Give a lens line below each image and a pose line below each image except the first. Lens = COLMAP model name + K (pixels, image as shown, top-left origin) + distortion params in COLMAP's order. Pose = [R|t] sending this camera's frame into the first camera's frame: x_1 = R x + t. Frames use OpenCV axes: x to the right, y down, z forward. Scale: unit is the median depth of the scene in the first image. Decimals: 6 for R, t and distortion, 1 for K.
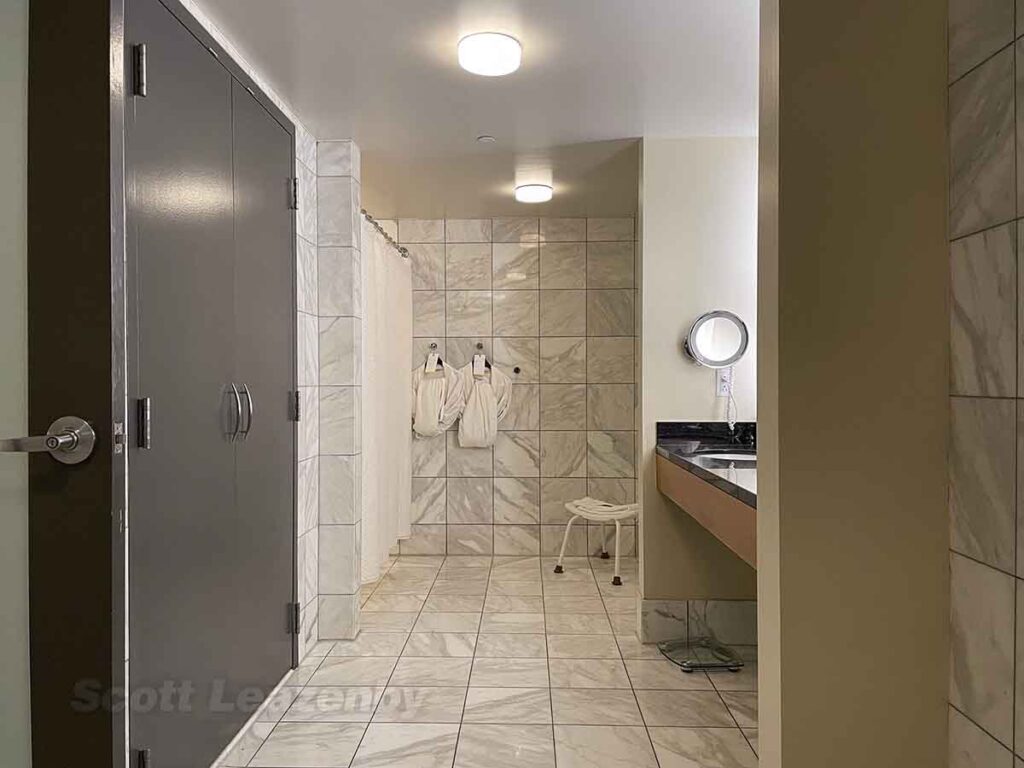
lens RADIAL K [[780.1, 0, 512.0], [0, 780.1, 384.0], [0, 0, 1]] dist [0.005589, -0.000226]
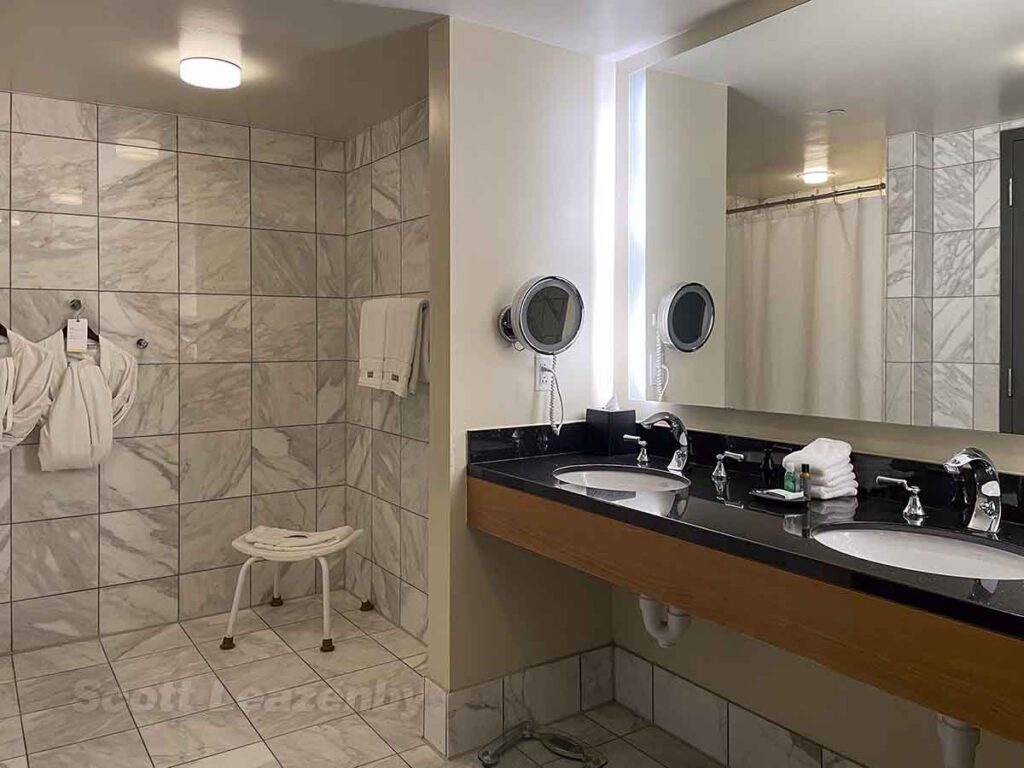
lens RADIAL K [[792.3, 0, 541.8], [0, 792.3, 338.7], [0, 0, 1]] dist [0.070009, -0.083556]
pose [[0.801703, 0.001602, 0.597720, -0.125935], [-0.002627, 0.999996, 0.000843, -0.023186], [-0.597716, -0.002246, 0.801704, 0.265477]]
